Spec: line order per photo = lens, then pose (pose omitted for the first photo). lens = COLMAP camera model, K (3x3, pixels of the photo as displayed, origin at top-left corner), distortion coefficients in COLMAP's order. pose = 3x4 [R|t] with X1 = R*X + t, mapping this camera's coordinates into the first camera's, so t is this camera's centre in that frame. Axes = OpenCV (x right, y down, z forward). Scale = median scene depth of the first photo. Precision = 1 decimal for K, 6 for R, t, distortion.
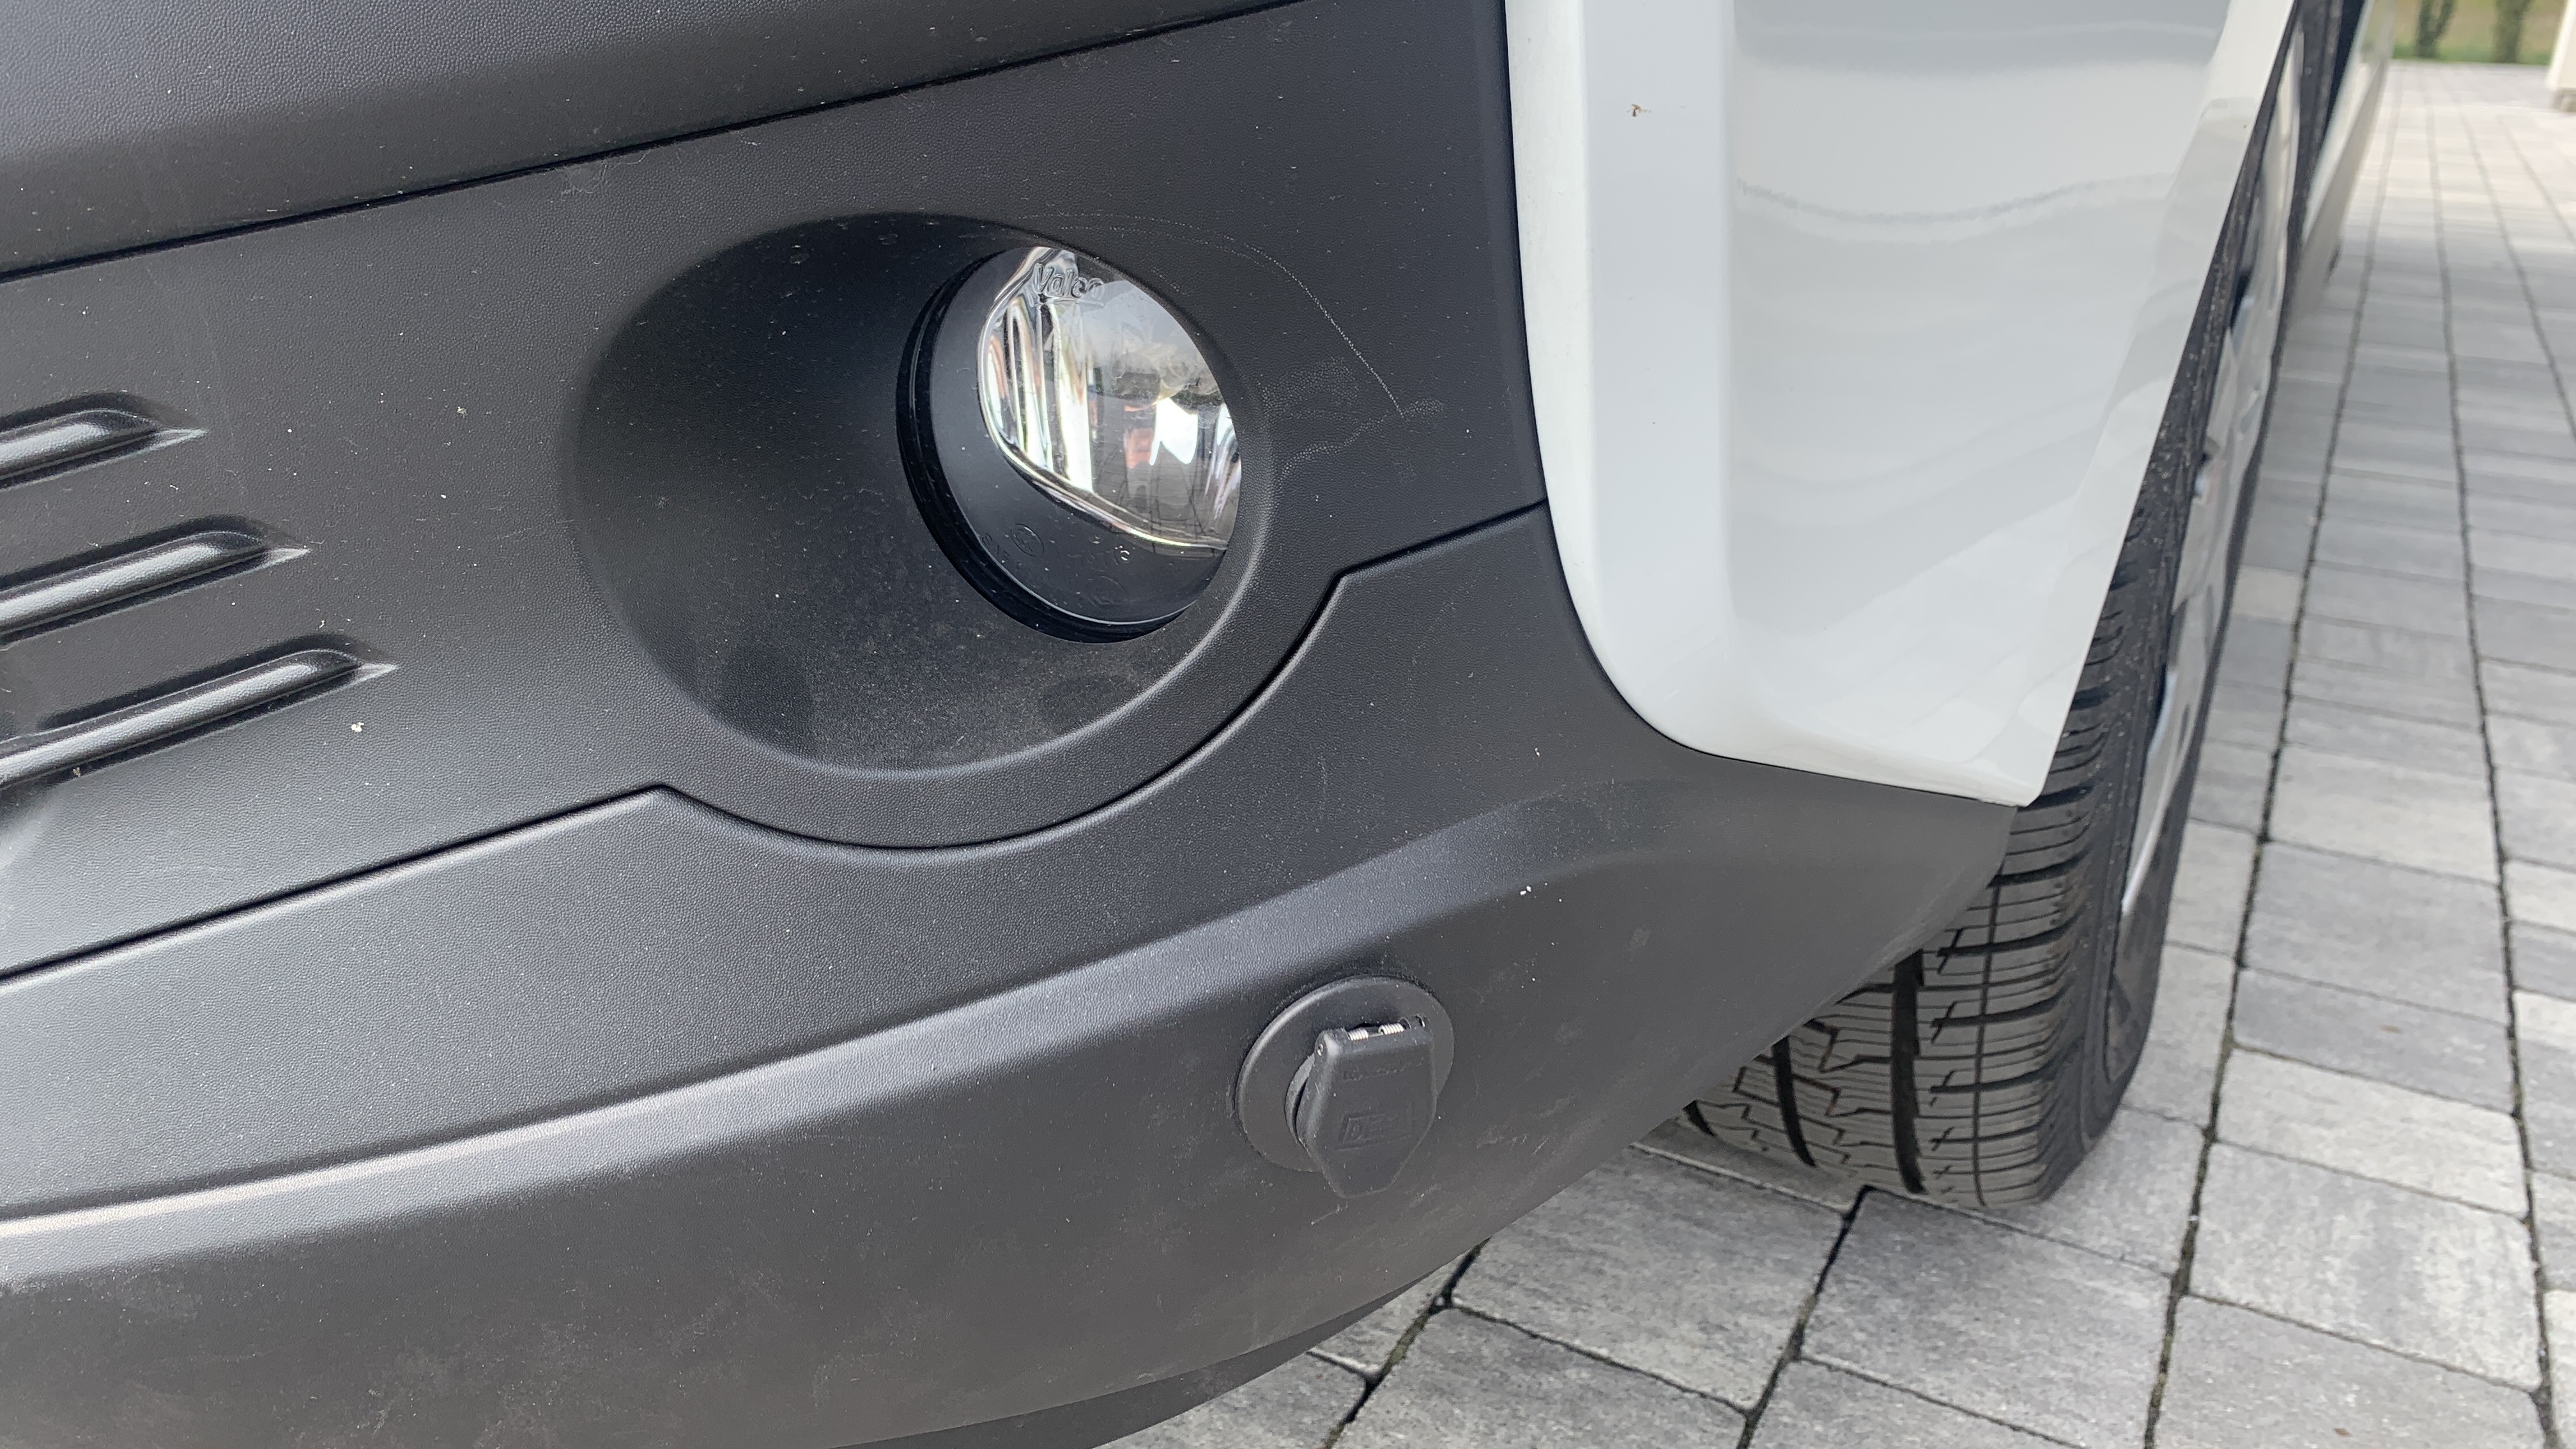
lens RADIAL K [[1963.1, 0, 1293.9], [0, 1963.1, 705.8], [0, 0, 1]] dist [0.033169, -0.039952]
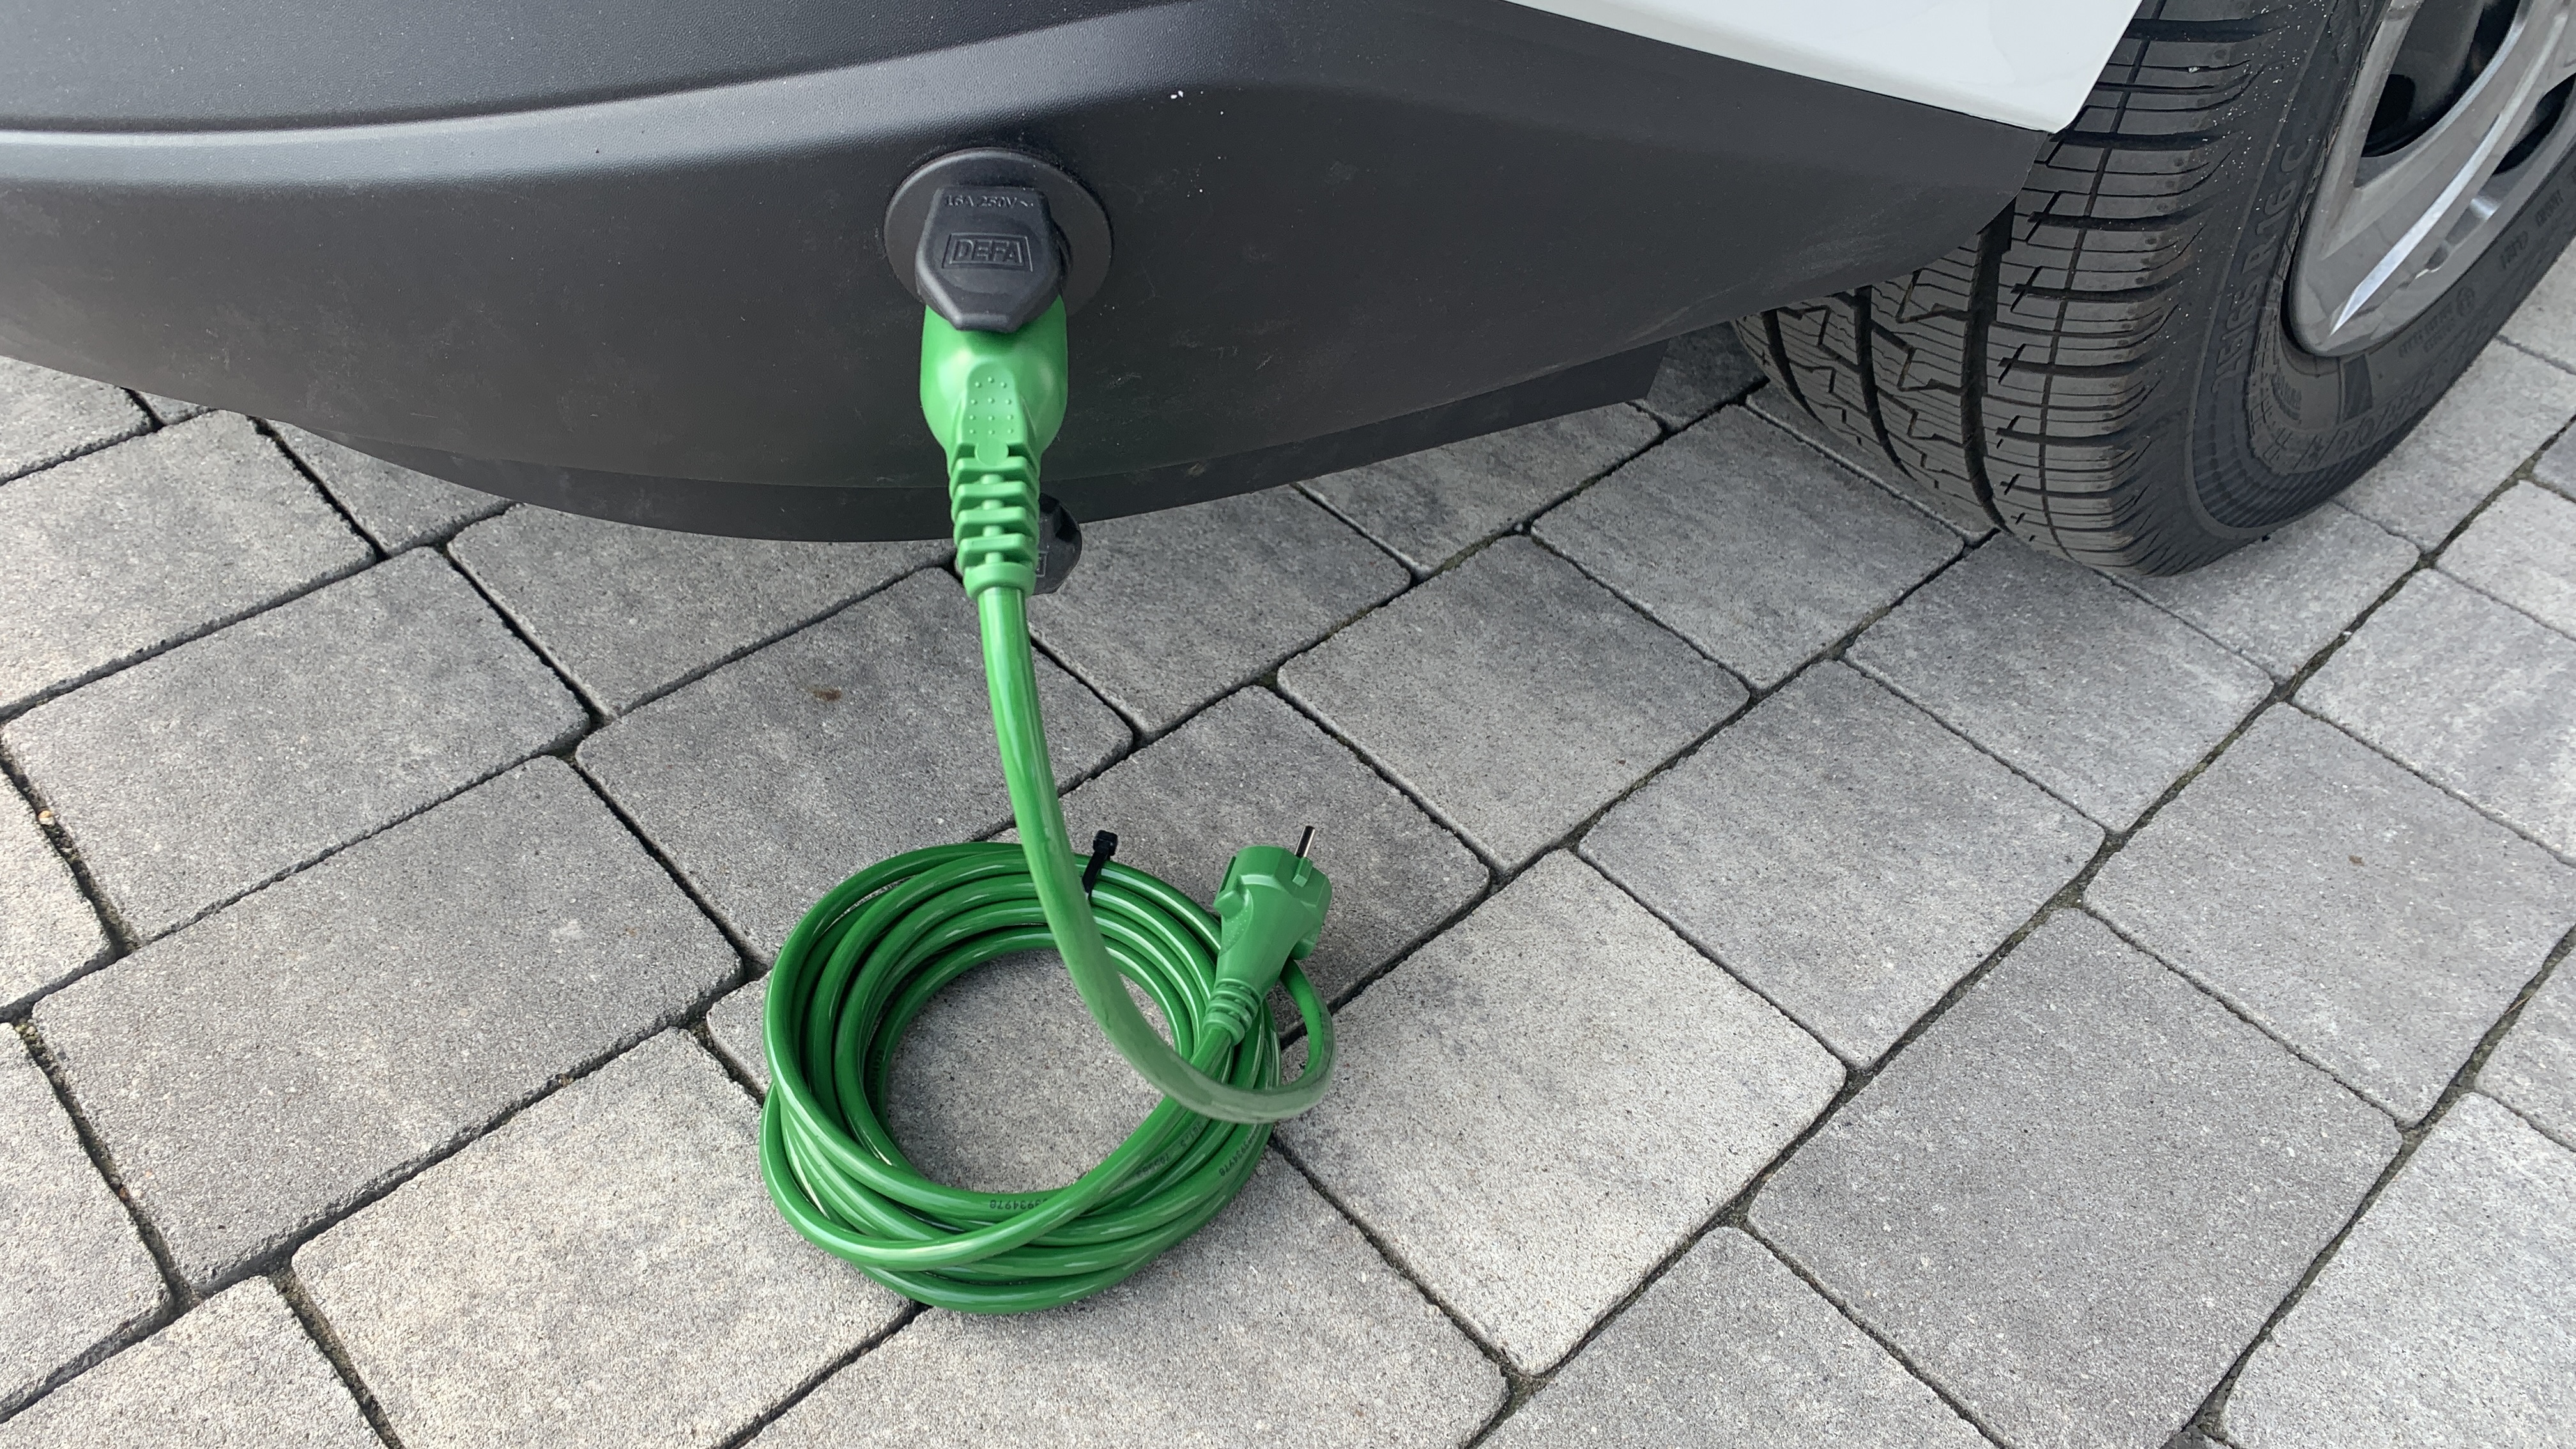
lens RADIAL K [[1963.1, 0, 1321.7], [0, 1963.1, 679.9], [0, 0, 1]] dist [0.033169, -0.039952]
pose [[0.947162, 0.250703, -0.200081, 0.217981], [-0.155462, 0.904421, 0.397309, -0.022724], [0.280564, -0.345211, 0.895608, 0.010653]]
